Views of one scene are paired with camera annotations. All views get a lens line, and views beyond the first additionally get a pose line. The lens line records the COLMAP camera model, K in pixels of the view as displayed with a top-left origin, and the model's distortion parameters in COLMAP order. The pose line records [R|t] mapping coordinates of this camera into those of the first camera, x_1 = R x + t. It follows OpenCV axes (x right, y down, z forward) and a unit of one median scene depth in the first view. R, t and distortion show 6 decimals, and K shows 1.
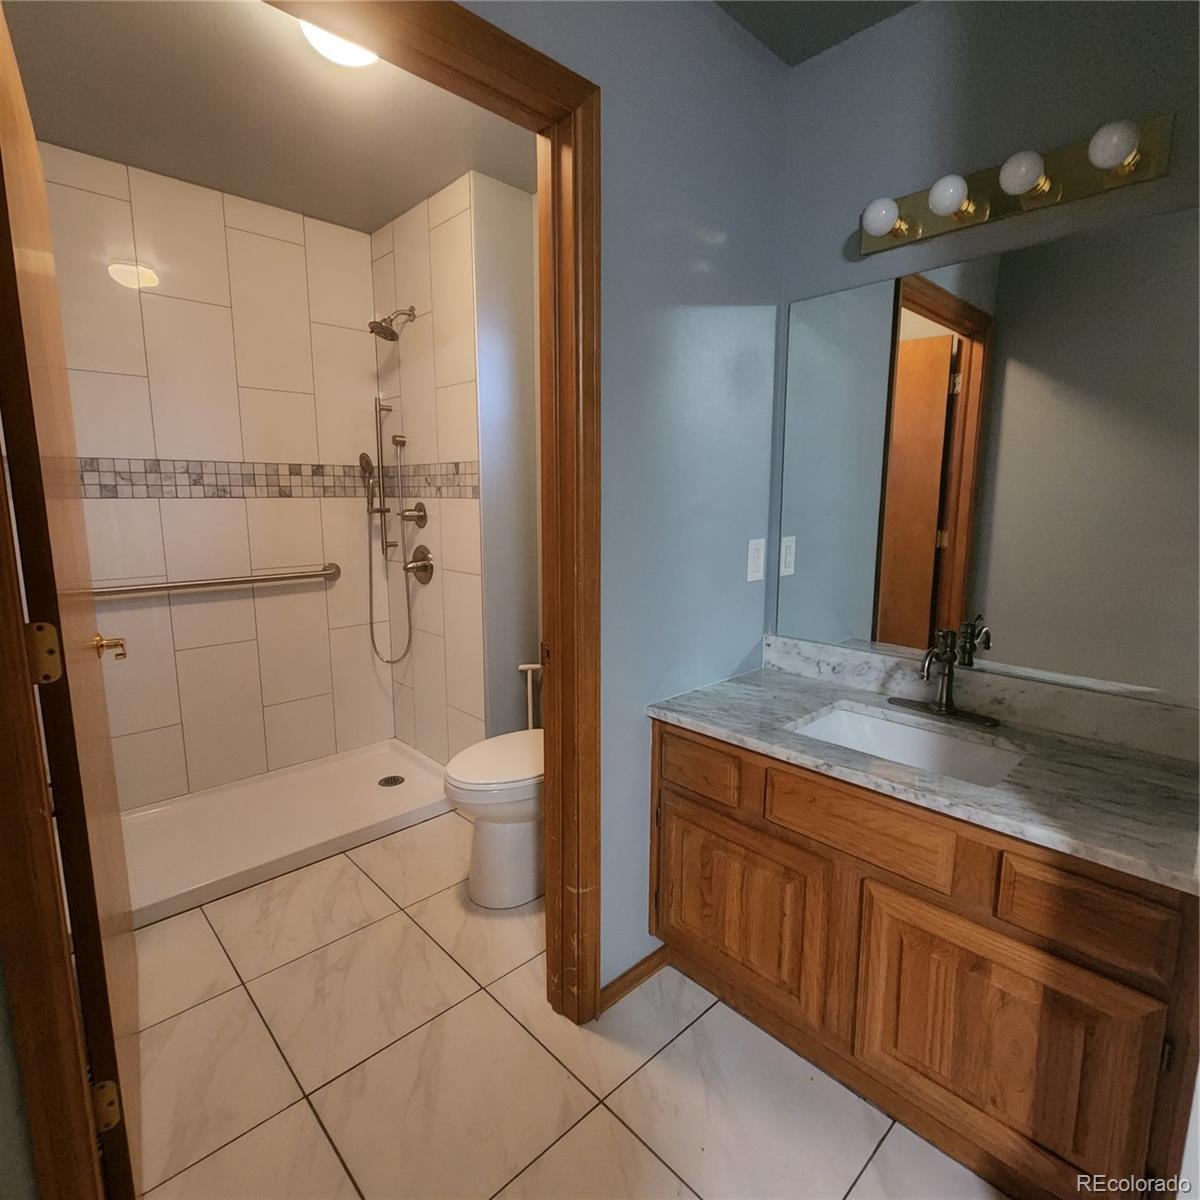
lens RADIAL K [[656.0, 0, 603.4], [0, 656.0, 595.7], [0, 0, 1]] dist [0.003324, -0.003535]
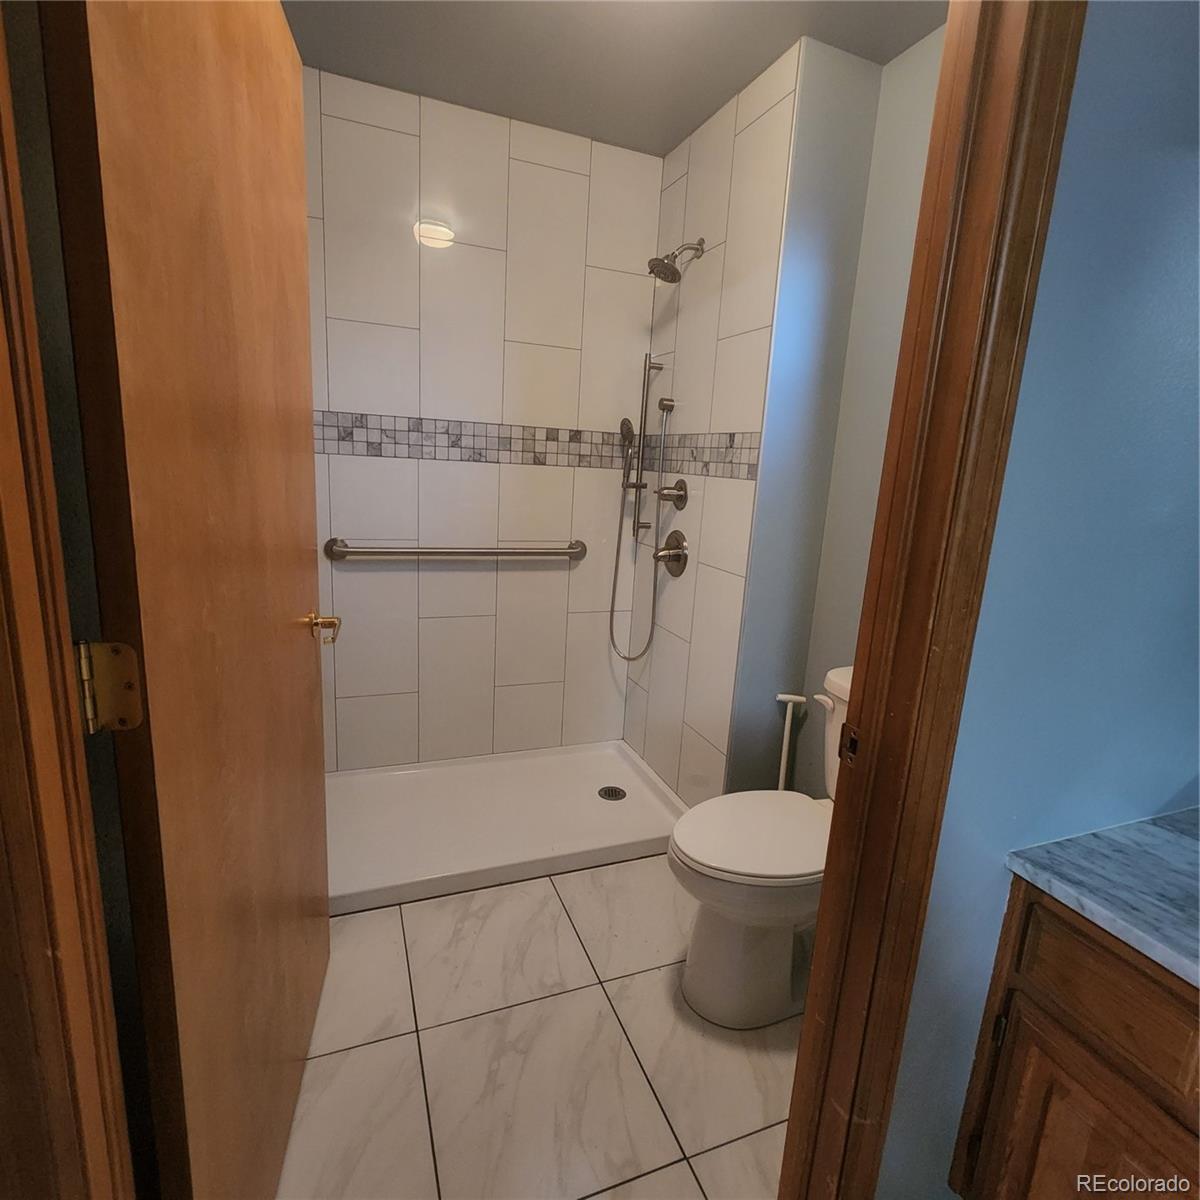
lens RADIAL K [[656.0, 0, 602.0], [0, 656.0, 601.2], [0, 0, 1]] dist [0.003324, -0.003535]
pose [[0.924566, 0.129855, -0.358211, -0.057223], [-0.113322, 0.991306, 0.066869, -0.035330], [0.363779, -0.021232, 0.931243, 0.192611]]
